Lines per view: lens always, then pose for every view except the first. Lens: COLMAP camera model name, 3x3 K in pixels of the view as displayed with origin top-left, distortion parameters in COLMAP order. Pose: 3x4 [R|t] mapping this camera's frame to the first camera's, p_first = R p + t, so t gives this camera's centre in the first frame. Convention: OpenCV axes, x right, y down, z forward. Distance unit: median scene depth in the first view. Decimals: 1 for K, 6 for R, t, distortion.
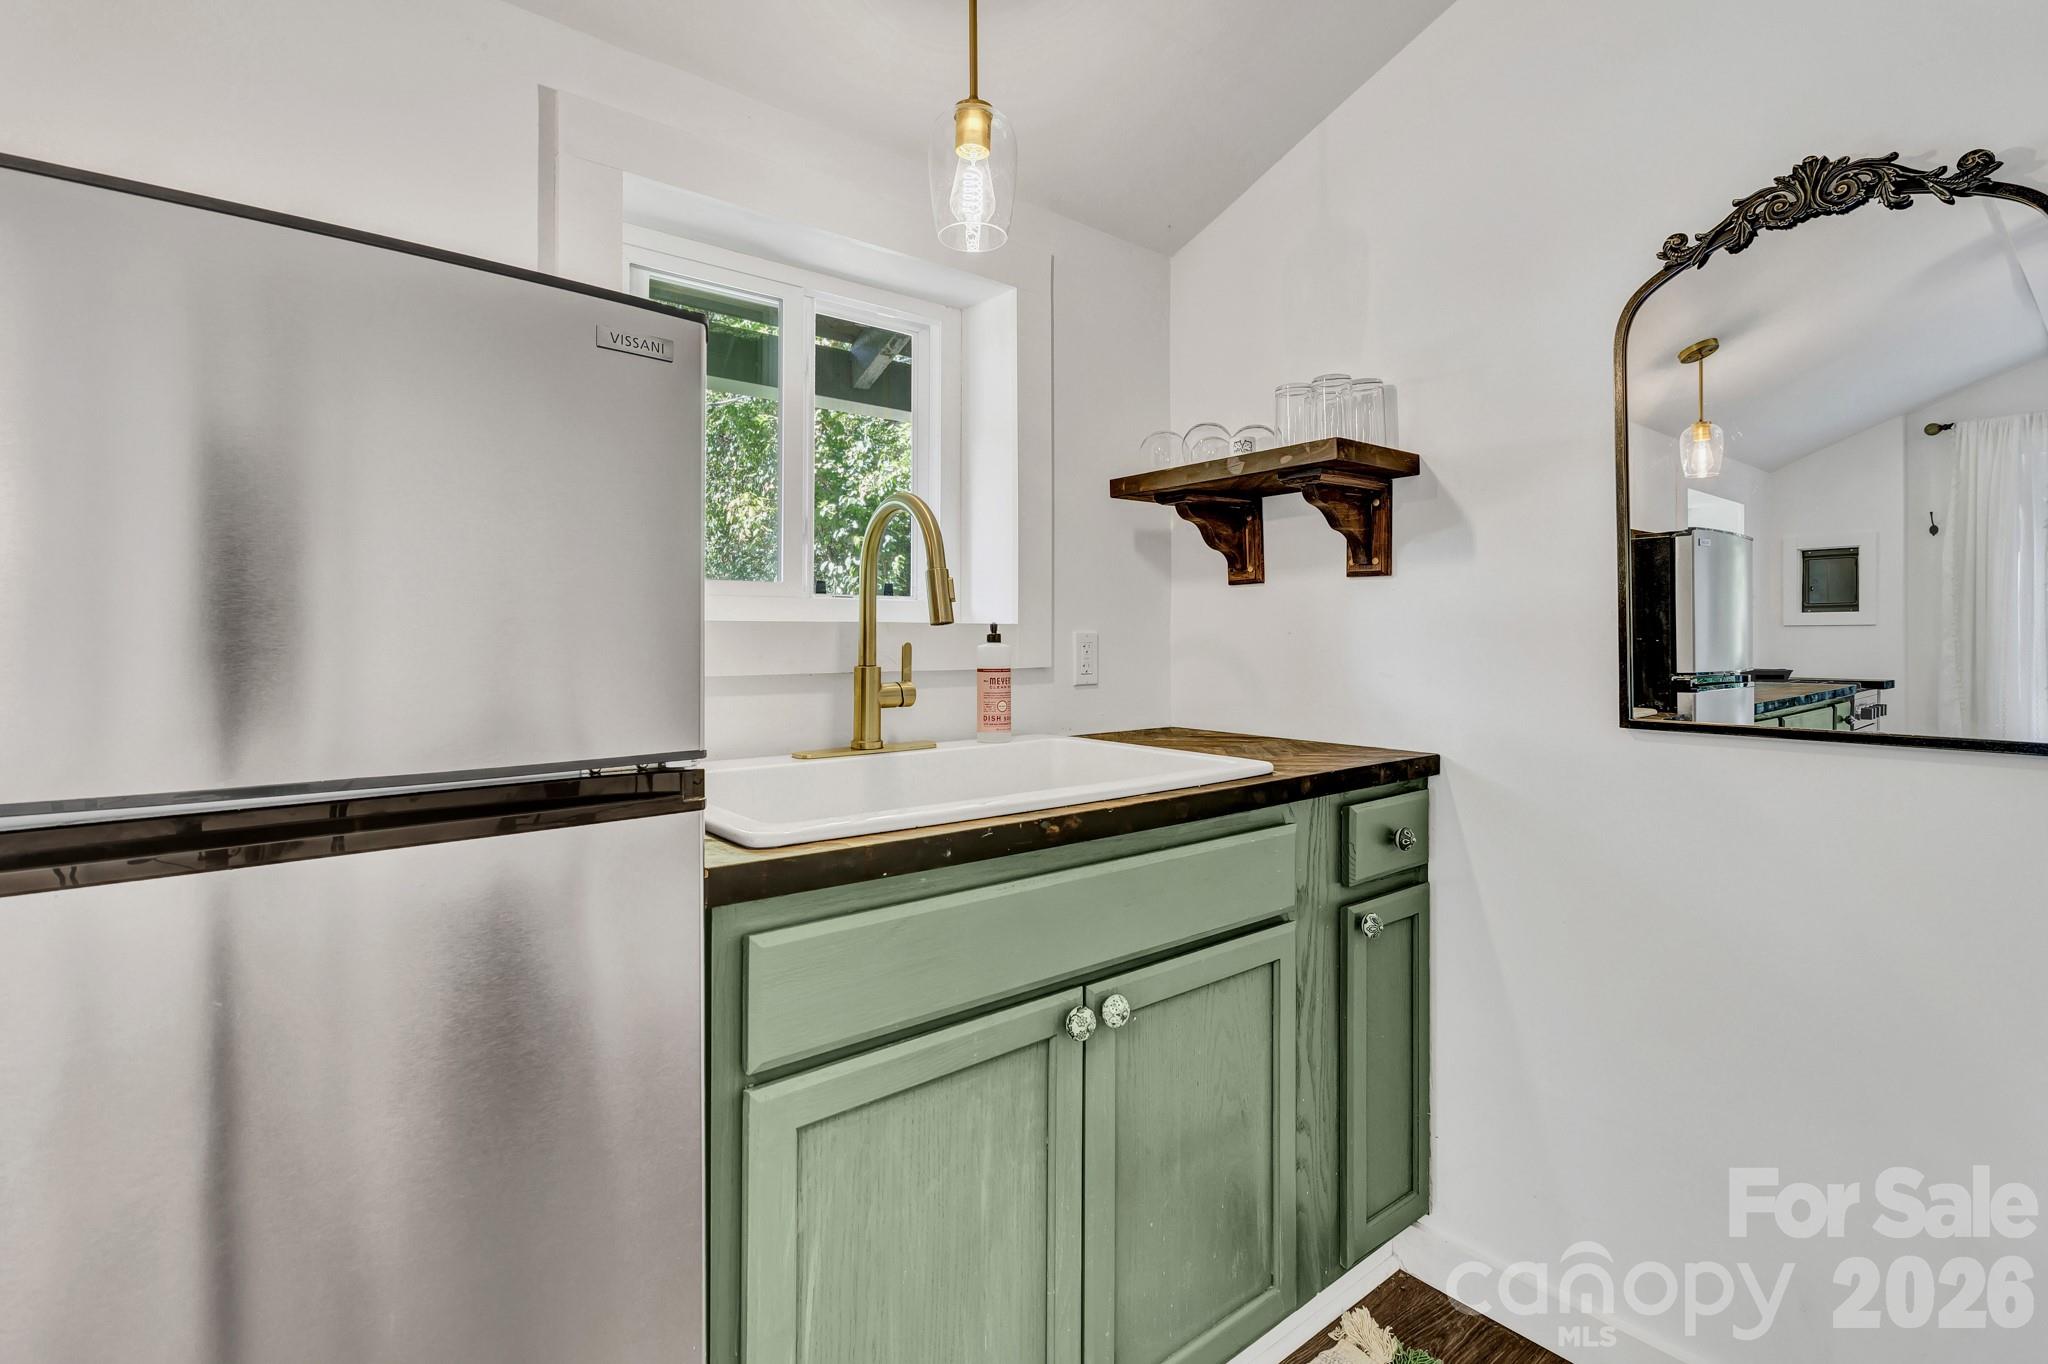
lens RADIAL K [[955.7, 0, 1022.0], [0, 955.7, 627.9], [0, 0, 1]] dist [0.000749, 0.000665]
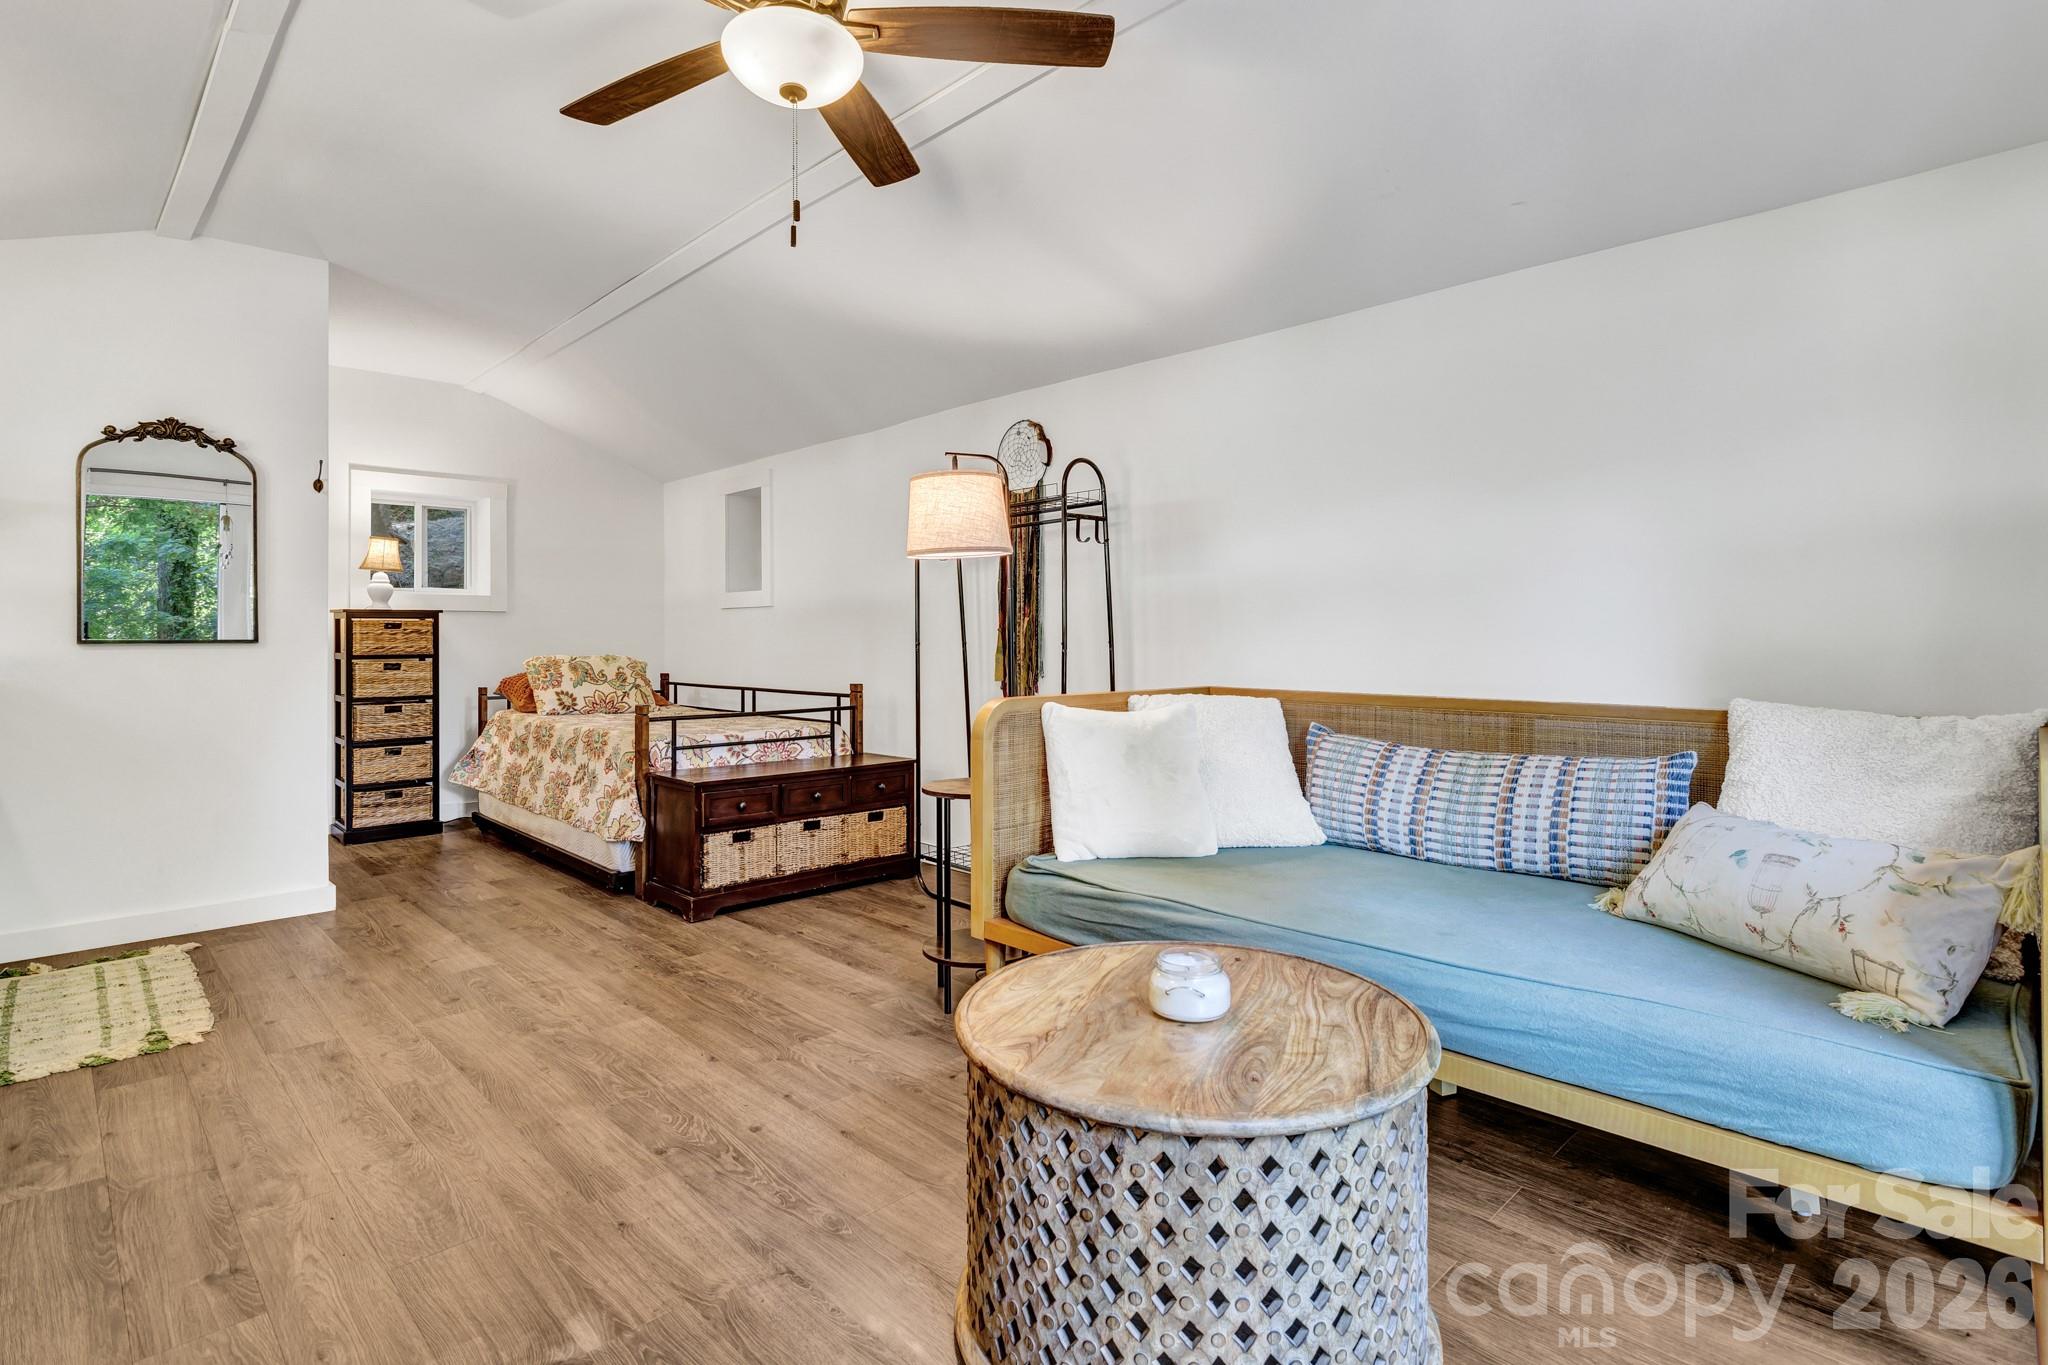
lens RADIAL K [[1010.3, 0, 1031.9], [0, 1010.3, 630.8], [0, 0, 1]] dist [0.000486, -0.000685]
pose [[-0.090296, 0.005702, 0.995899, -1.682650], [-0.006799, 0.999957, -0.006342, 0.068345], [-0.995892, -0.007344, -0.090253, -0.857534]]
